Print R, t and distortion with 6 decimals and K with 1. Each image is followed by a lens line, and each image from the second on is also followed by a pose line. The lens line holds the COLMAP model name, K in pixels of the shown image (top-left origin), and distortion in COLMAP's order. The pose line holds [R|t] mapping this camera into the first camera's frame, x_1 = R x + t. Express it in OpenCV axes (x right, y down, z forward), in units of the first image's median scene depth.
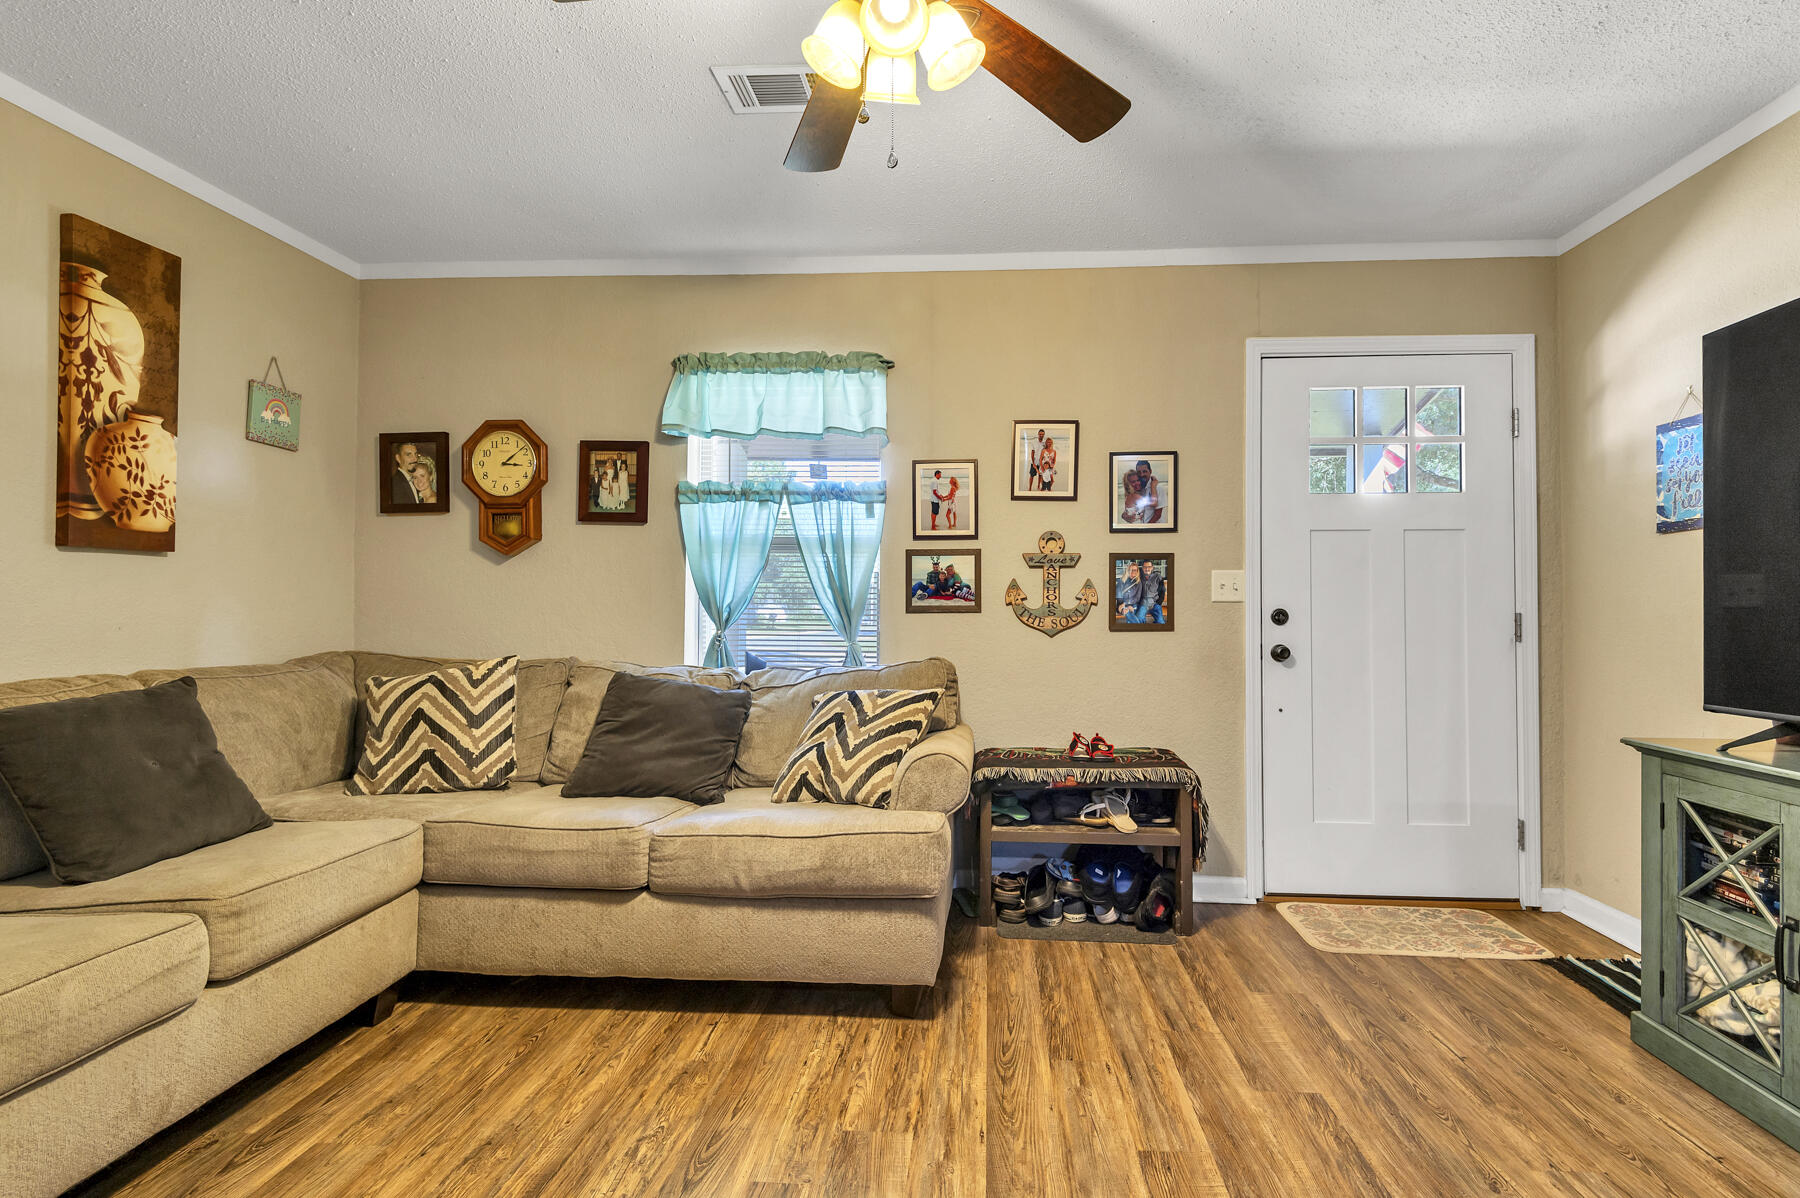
lens RADIAL K [[877.8, 0, 897.9], [0, 877.8, 594.9], [0, 0, 1]] dist [0.001735, -0.000462]
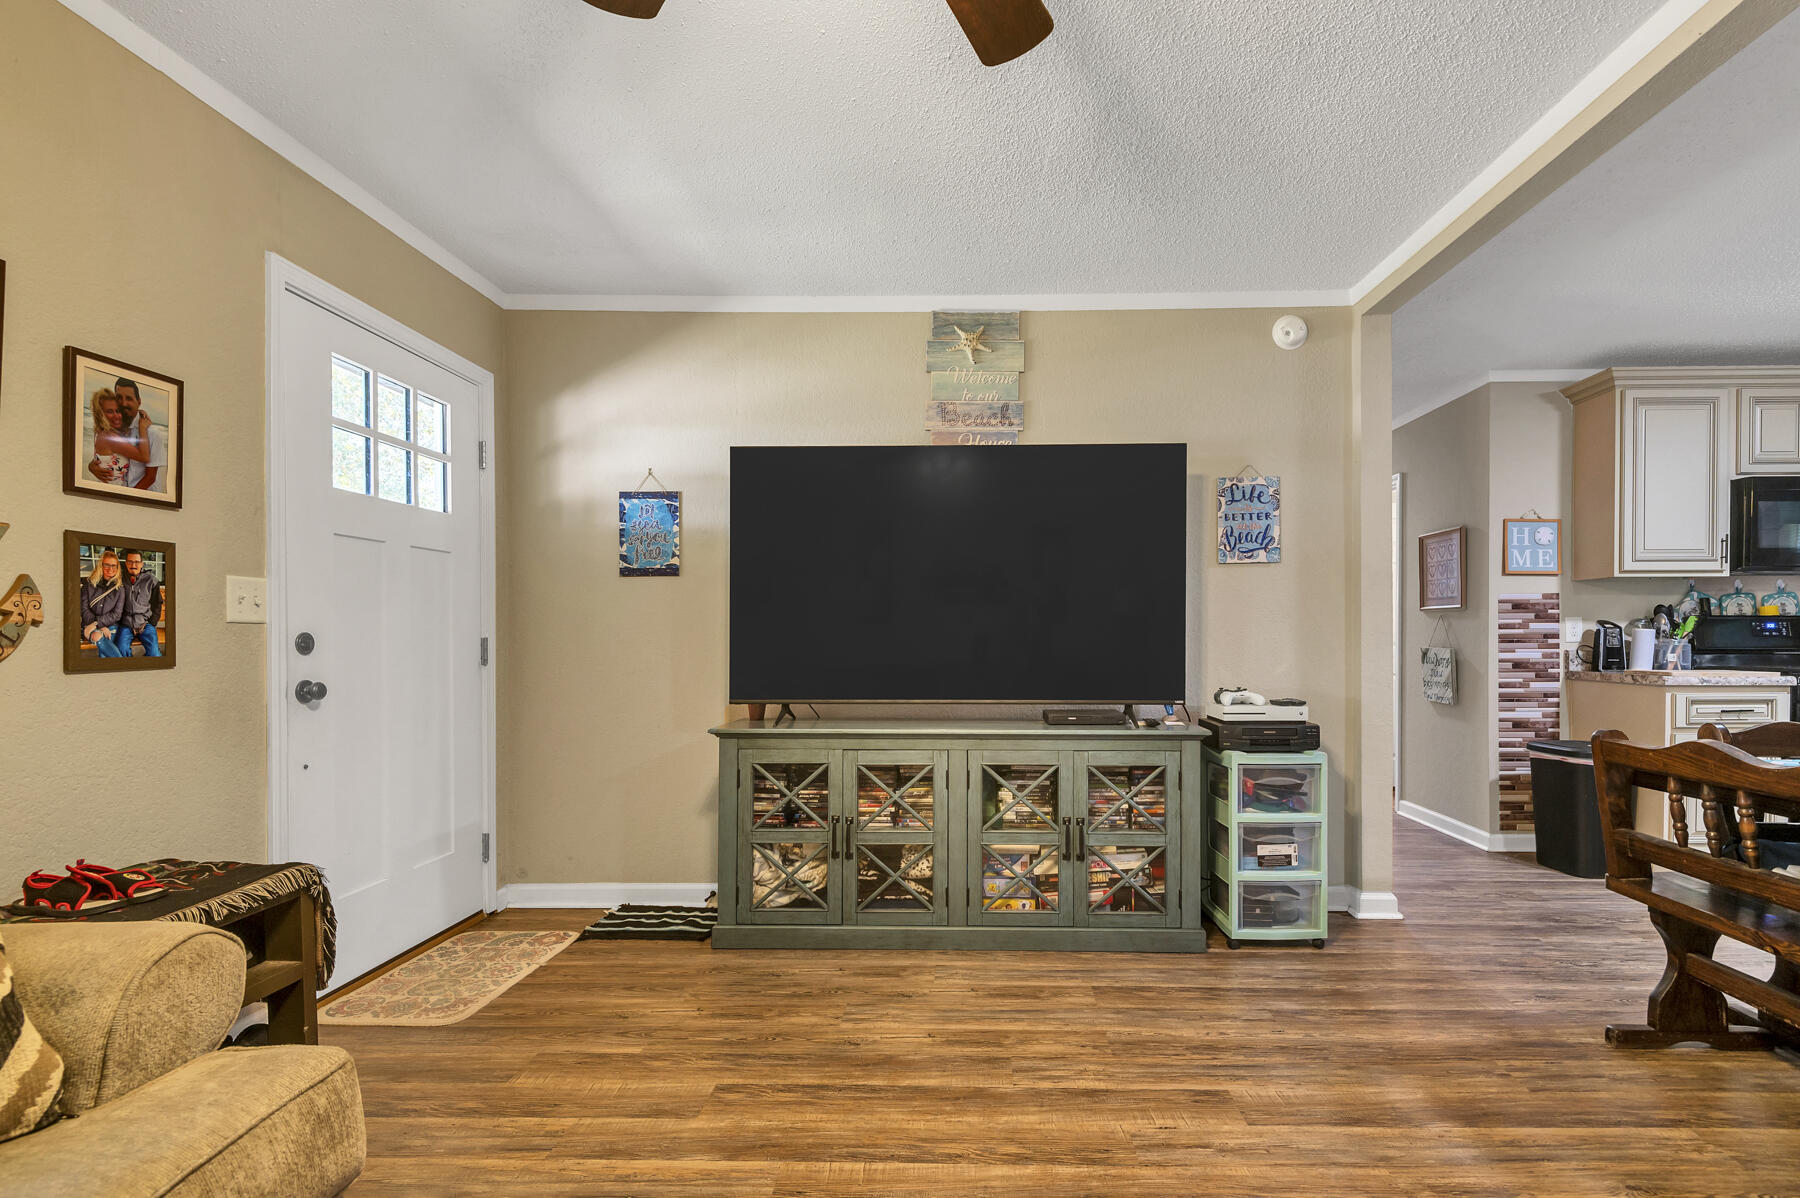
lens RADIAL K [[868.2, 0, 985.7], [0, 868.2, 648.1], [0, 0, 1]] dist [0.020195, 0.000336]
pose [[-0.111429, -0.013247, 0.993684, -0.380118], [-0.017037, 0.999790, 0.011418, 0.010082], [-0.993626, -0.015657, -0.111632, 0.497682]]
